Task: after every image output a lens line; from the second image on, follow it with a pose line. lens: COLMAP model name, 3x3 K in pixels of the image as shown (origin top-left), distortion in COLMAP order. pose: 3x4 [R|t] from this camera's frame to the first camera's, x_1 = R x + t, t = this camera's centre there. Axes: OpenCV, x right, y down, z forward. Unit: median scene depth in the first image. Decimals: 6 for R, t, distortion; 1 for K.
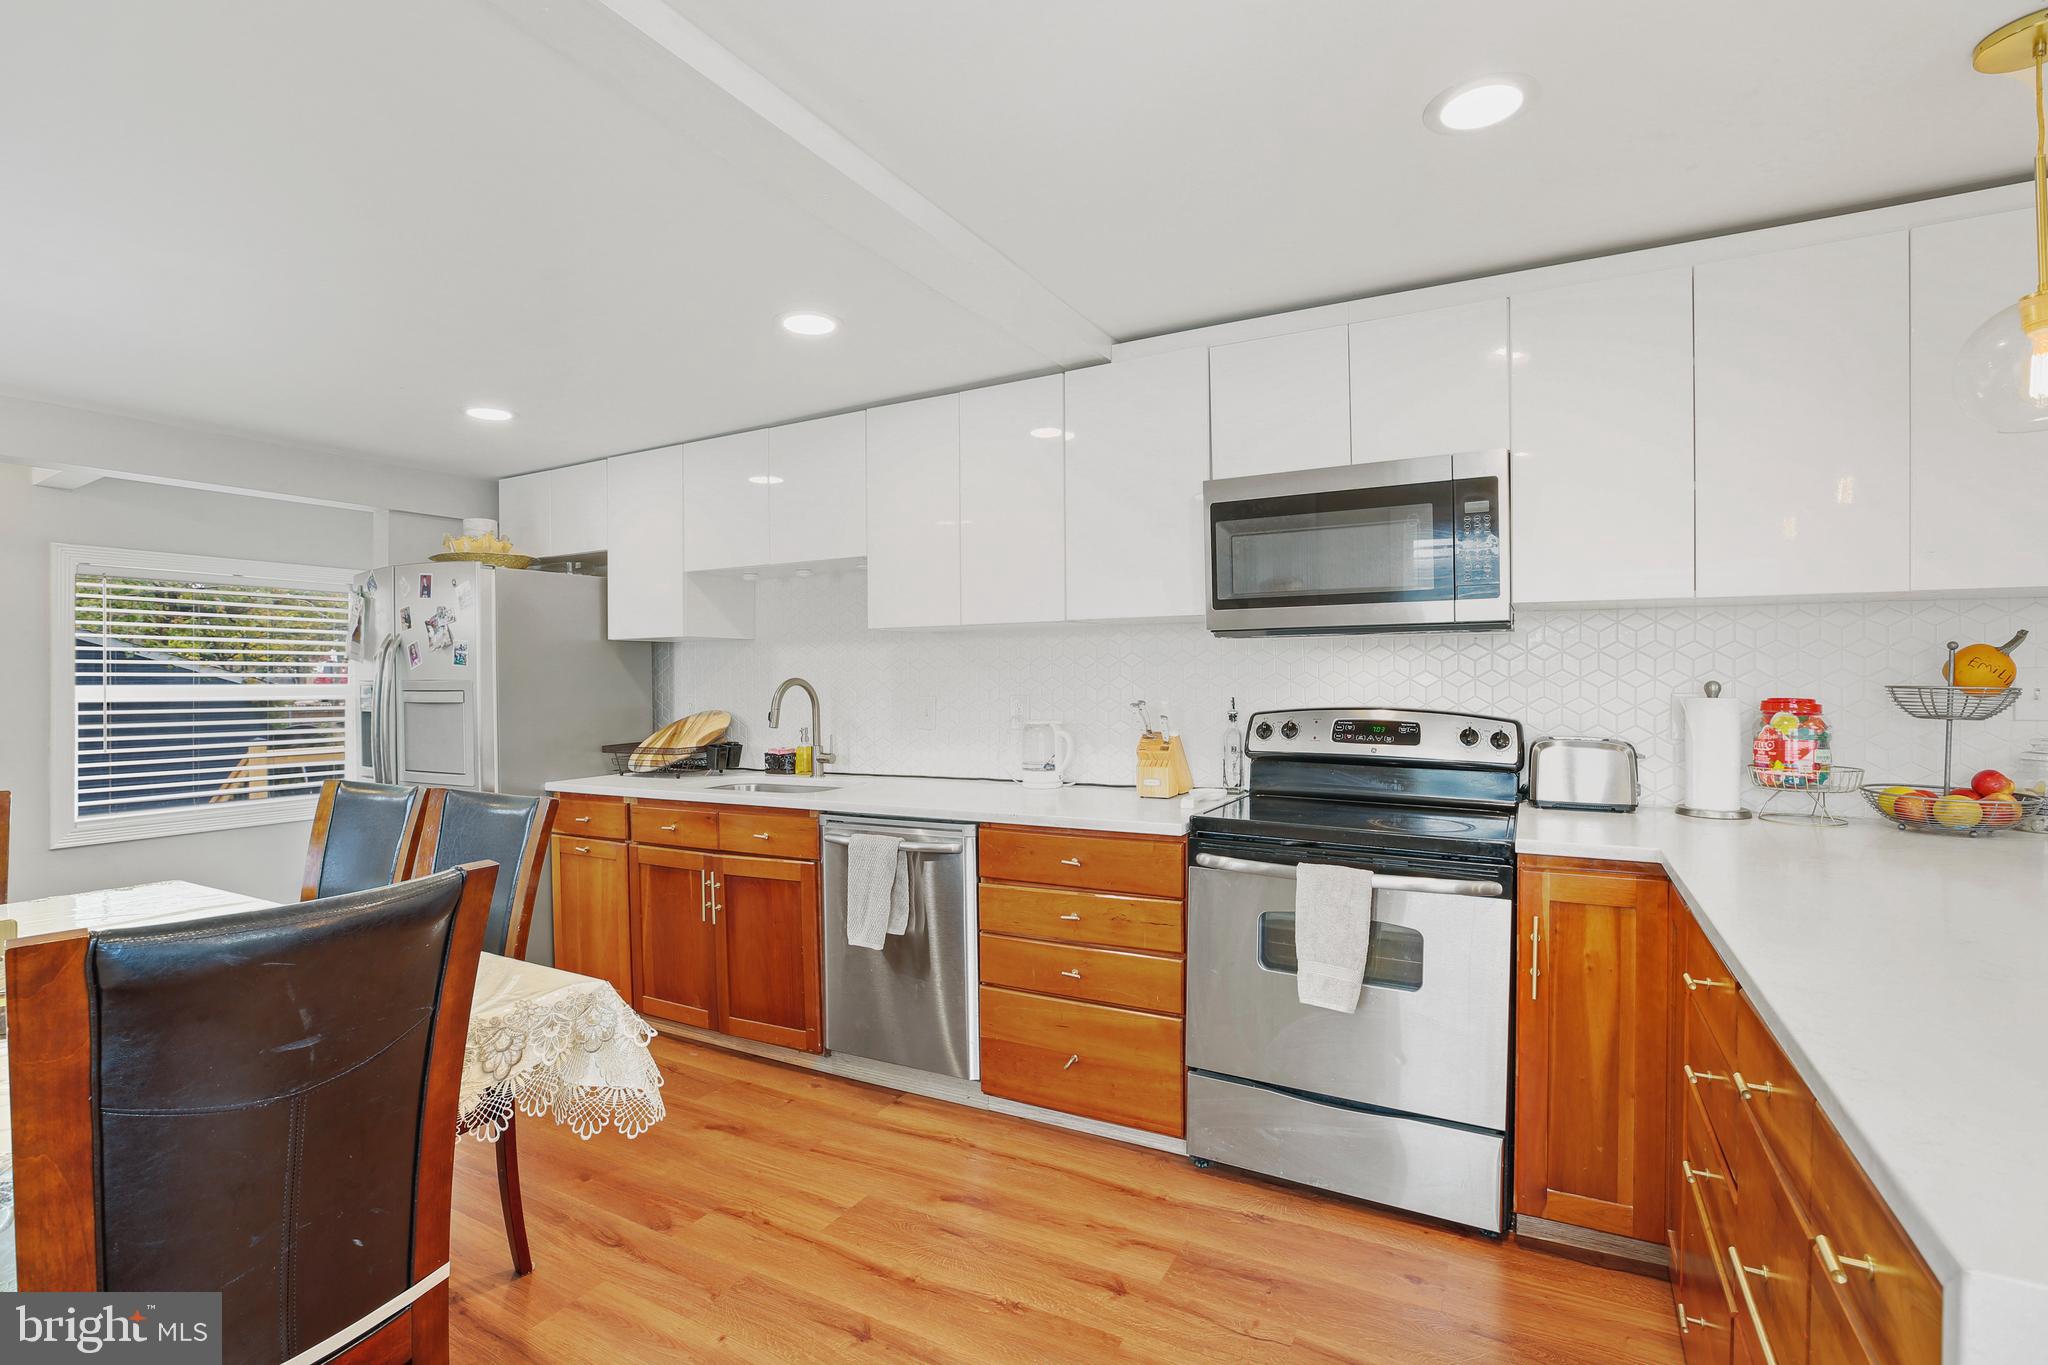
lens RADIAL K [[943.4, 0, 1040.4], [0, 943.4, 682.0], [0, 0, 1]] dist [-0.032639, 0.005118]
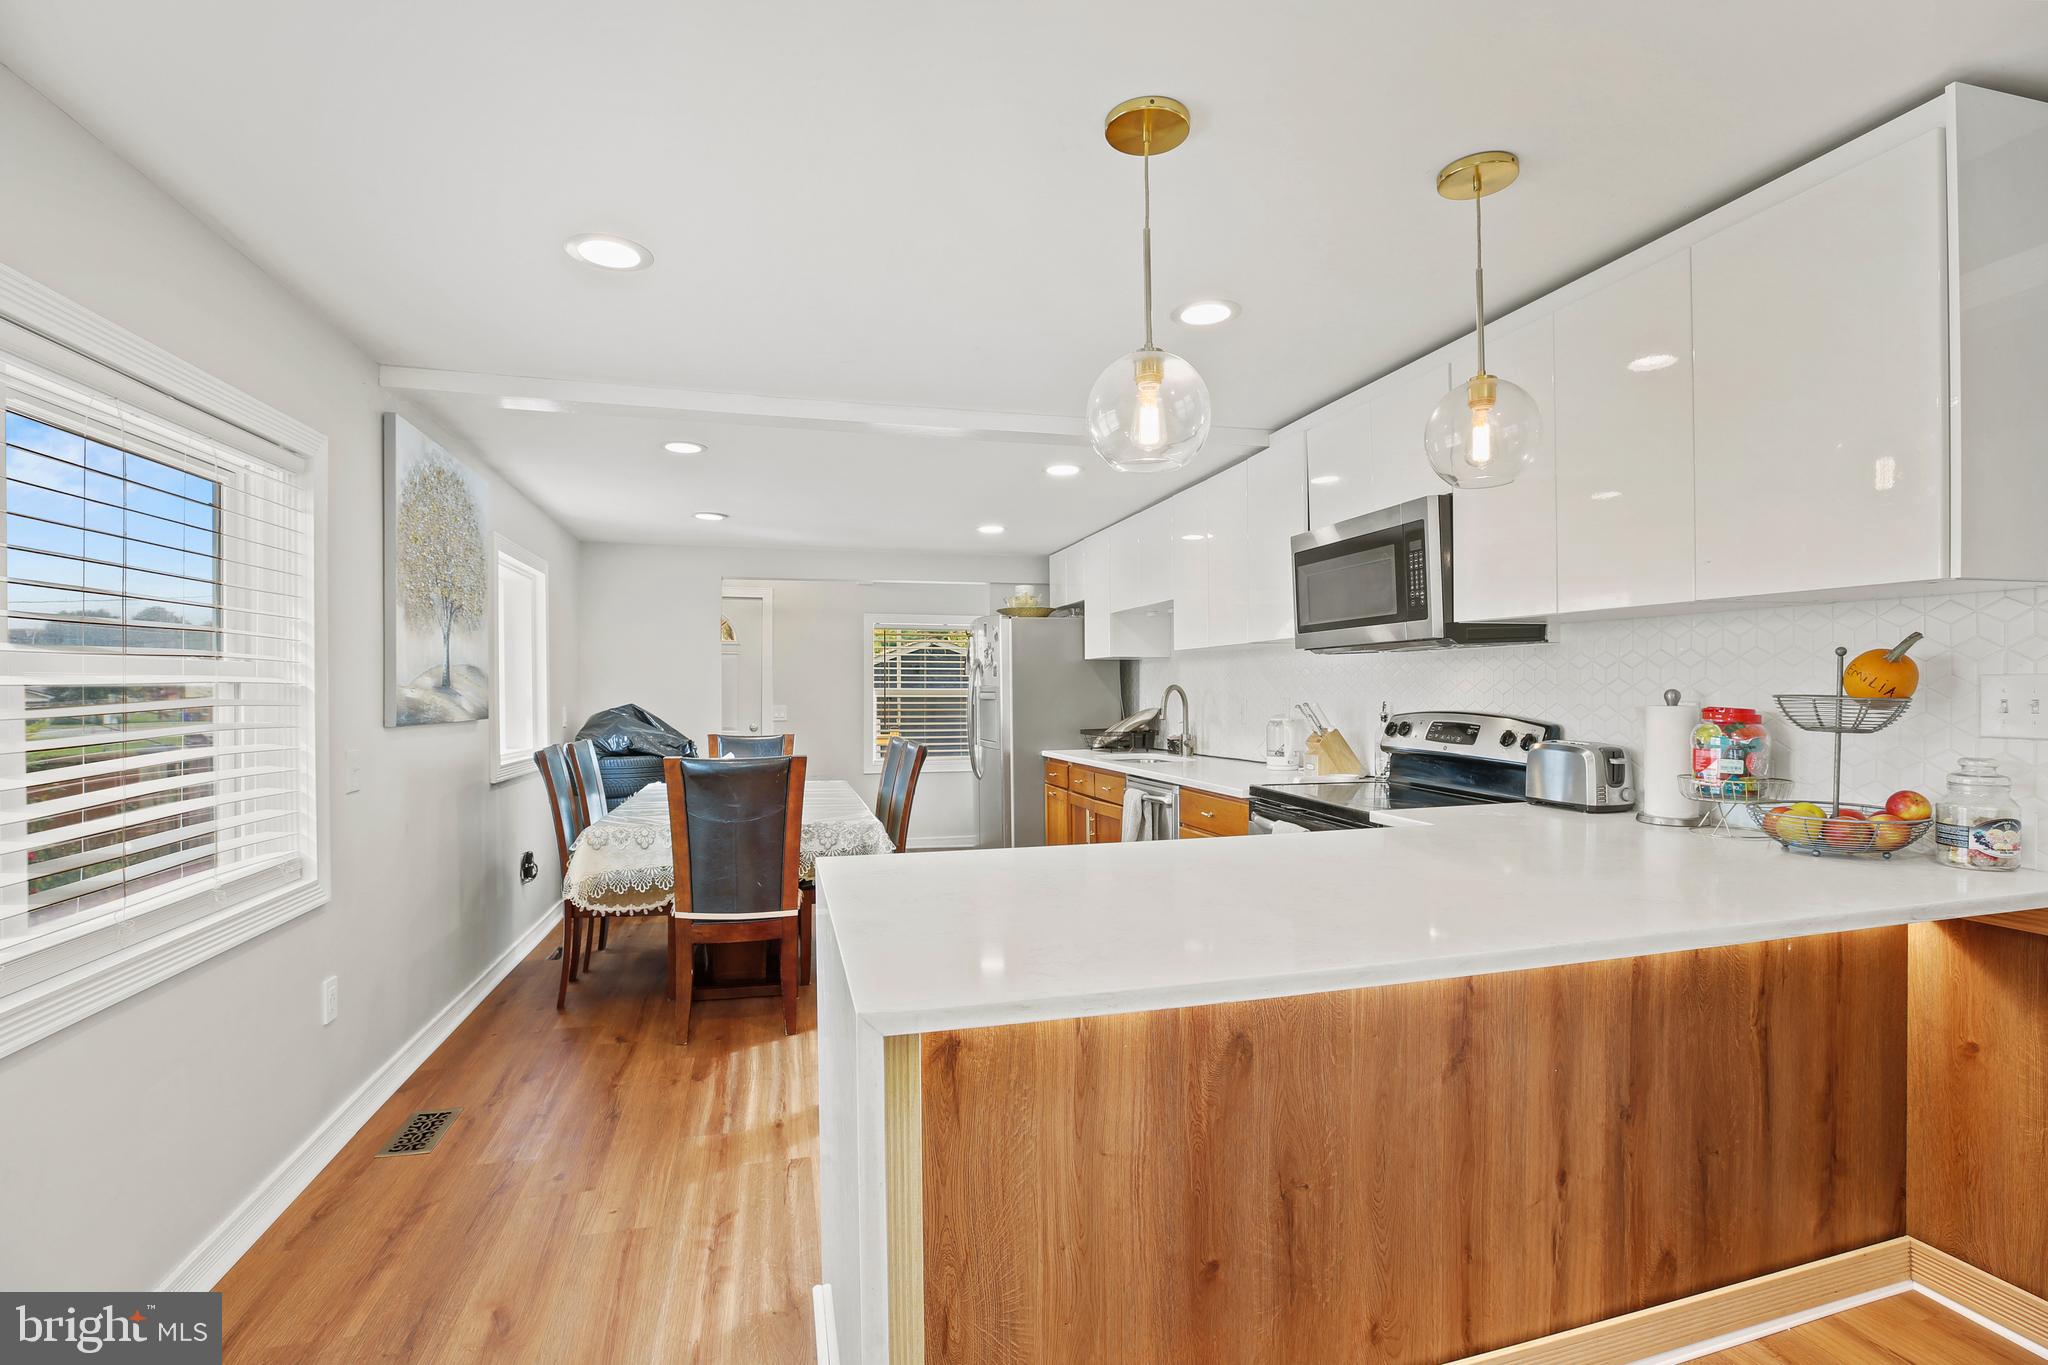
lens RADIAL K [[943.4, 0, 1029.7], [0, 943.4, 694.4], [0, 0, 1]] dist [-0.032639, 0.005118]
pose [[0.693144, 0.008550, -0.720748, 0.826176], [-0.003541, 0.999958, 0.008458, -0.001279], [0.720790, -0.003311, 0.693146, -0.168949]]
